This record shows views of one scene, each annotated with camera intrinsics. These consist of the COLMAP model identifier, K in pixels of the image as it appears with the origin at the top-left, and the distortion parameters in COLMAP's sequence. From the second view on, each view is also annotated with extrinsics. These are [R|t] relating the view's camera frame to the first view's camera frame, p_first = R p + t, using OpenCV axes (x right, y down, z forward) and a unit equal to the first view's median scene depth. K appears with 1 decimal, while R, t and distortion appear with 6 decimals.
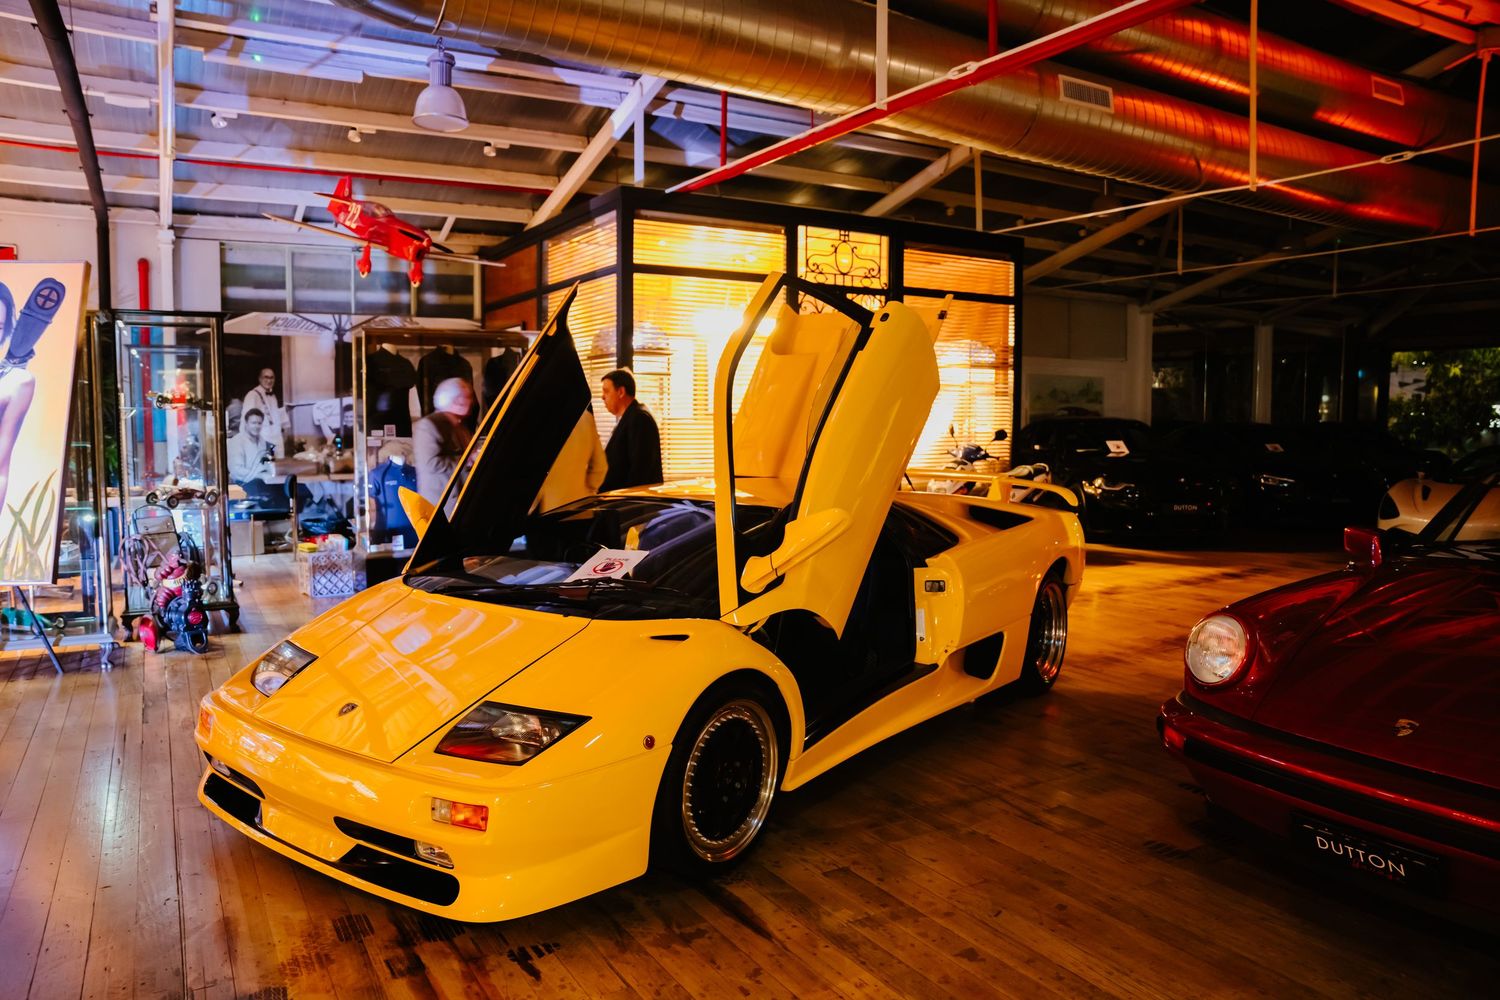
lens RADIAL K [[1049.2, 0, 750.0], [0, 1049.2, 500.0], [0, 0, 1]] dist [-0.177248, 0.140909]
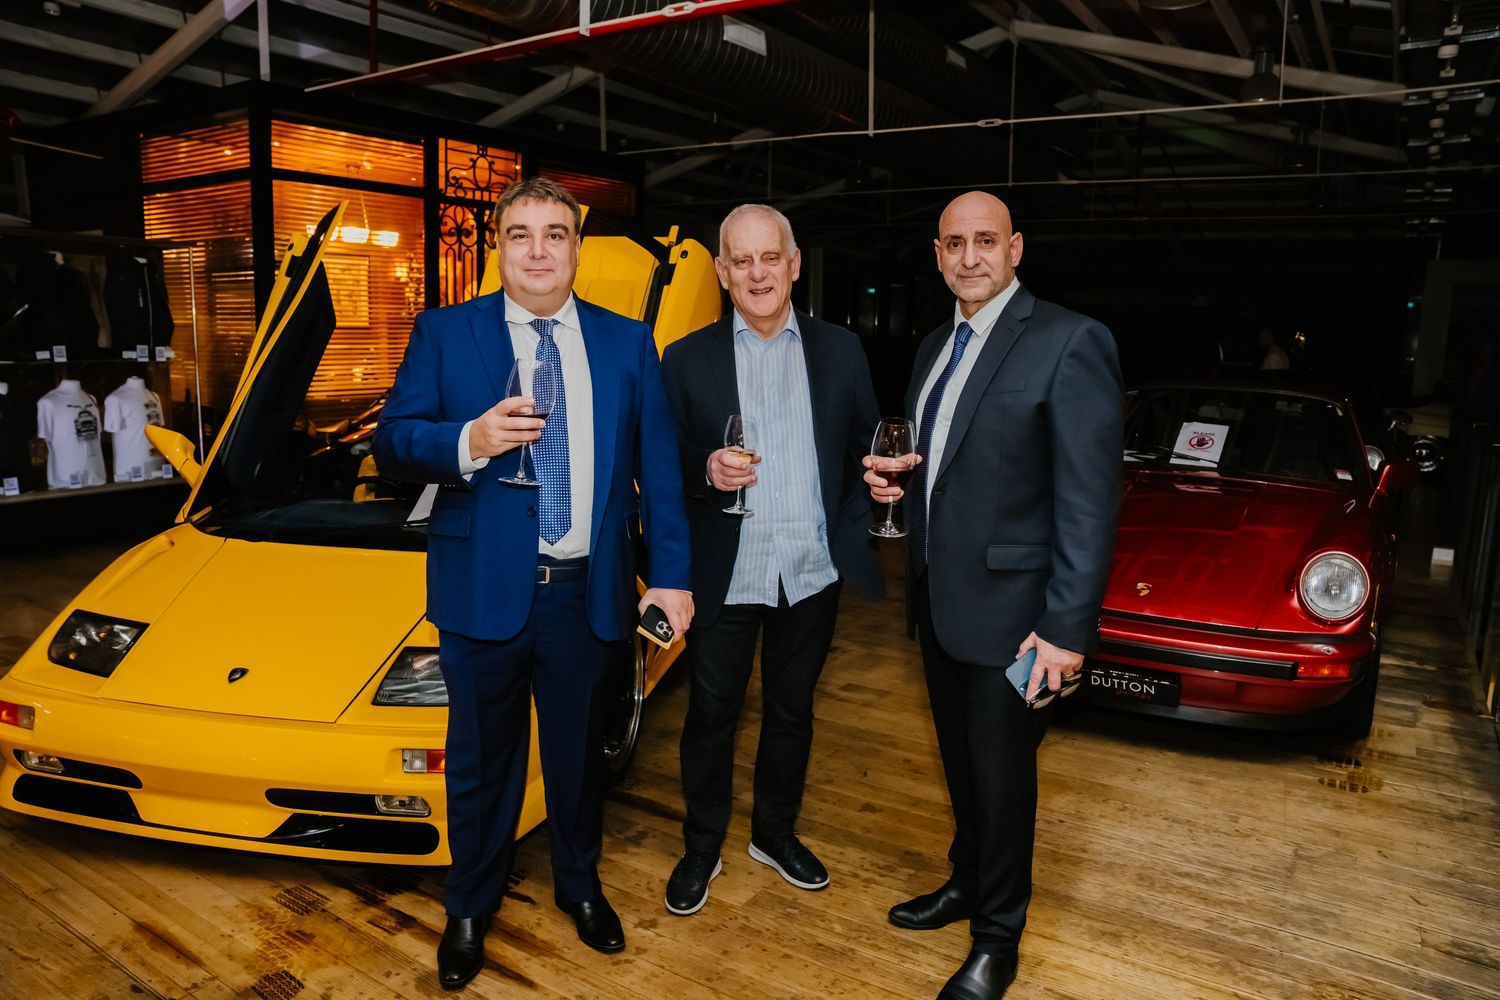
lens RADIAL K [[1049.2, 0, 750.0], [0, 1049.2, 500.0], [0, 0, 1]] dist [-0.177248, 0.140909]
pose [[0.898016, -0.058010, 0.436121, -0.147105], [0.019302, 0.995510, 0.092671, -0.010929], [-0.439539, -0.074802, 0.895104, -0.002487]]
